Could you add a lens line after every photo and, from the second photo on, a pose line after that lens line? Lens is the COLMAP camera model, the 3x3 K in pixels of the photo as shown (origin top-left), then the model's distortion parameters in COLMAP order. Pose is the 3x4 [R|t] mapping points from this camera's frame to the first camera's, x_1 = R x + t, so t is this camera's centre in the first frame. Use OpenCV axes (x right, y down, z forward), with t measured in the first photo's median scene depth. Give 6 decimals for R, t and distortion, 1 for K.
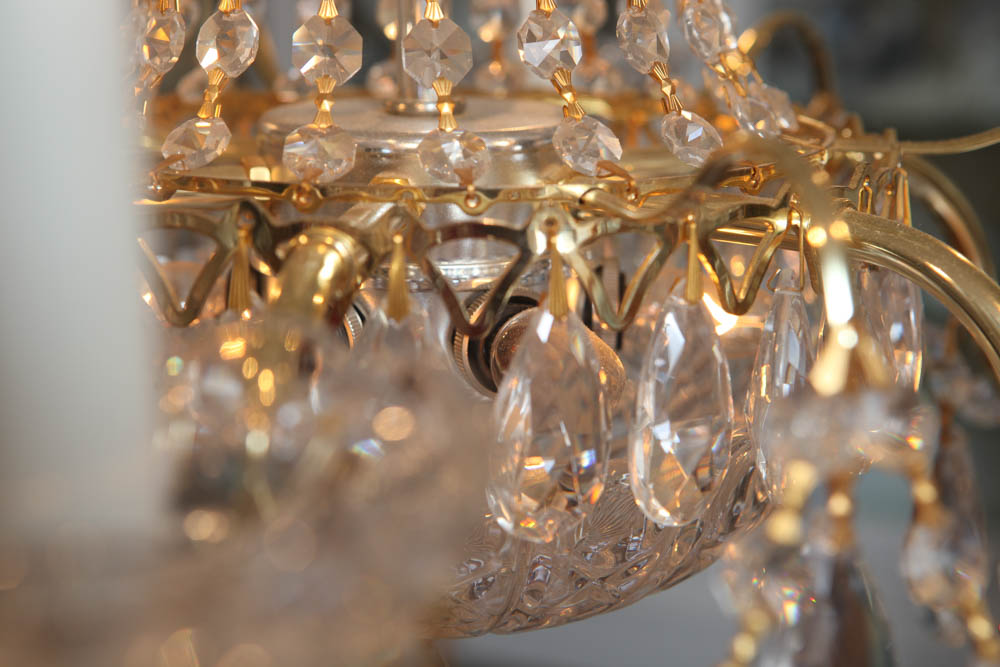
lens RADIAL K [[2111.3, 0, 550.3], [0, 2111.3, 337.5], [0, 0, 1]] dist [0.937694, 0.133381]
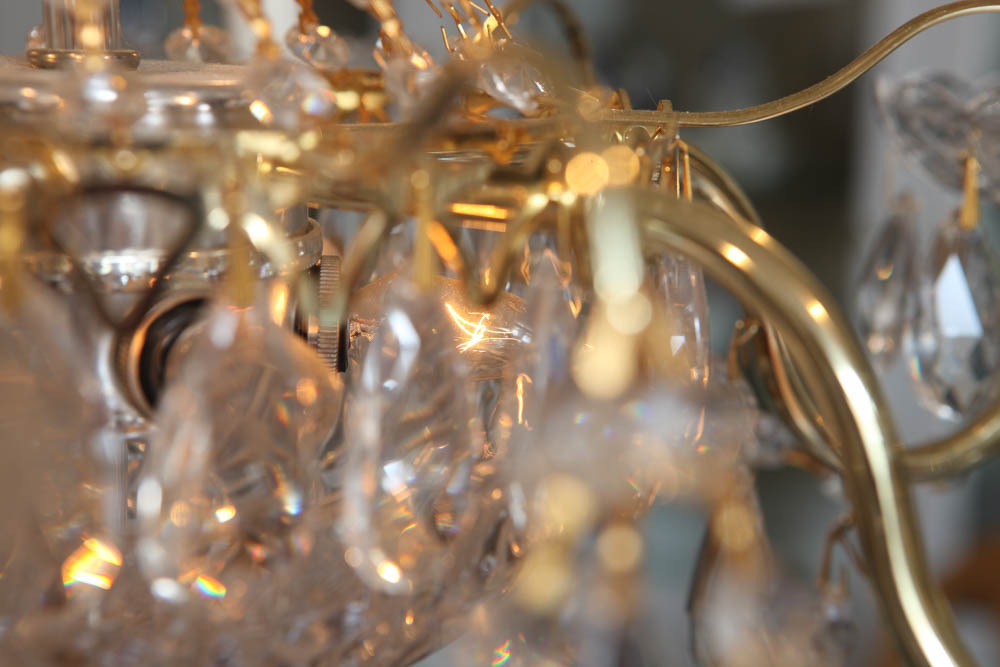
lens RADIAL K [[1997.9, 0, 500.0], [0, 1997.9, 333.5], [0, 0, 1]] dist [0.357370, 0.203149]
pose [[0.996416, -0.004811, 0.084452, 0.031819], [0.008657, 0.998939, -0.045231, 0.029493], [-0.084145, 0.045800, 0.995400, 0.275352]]
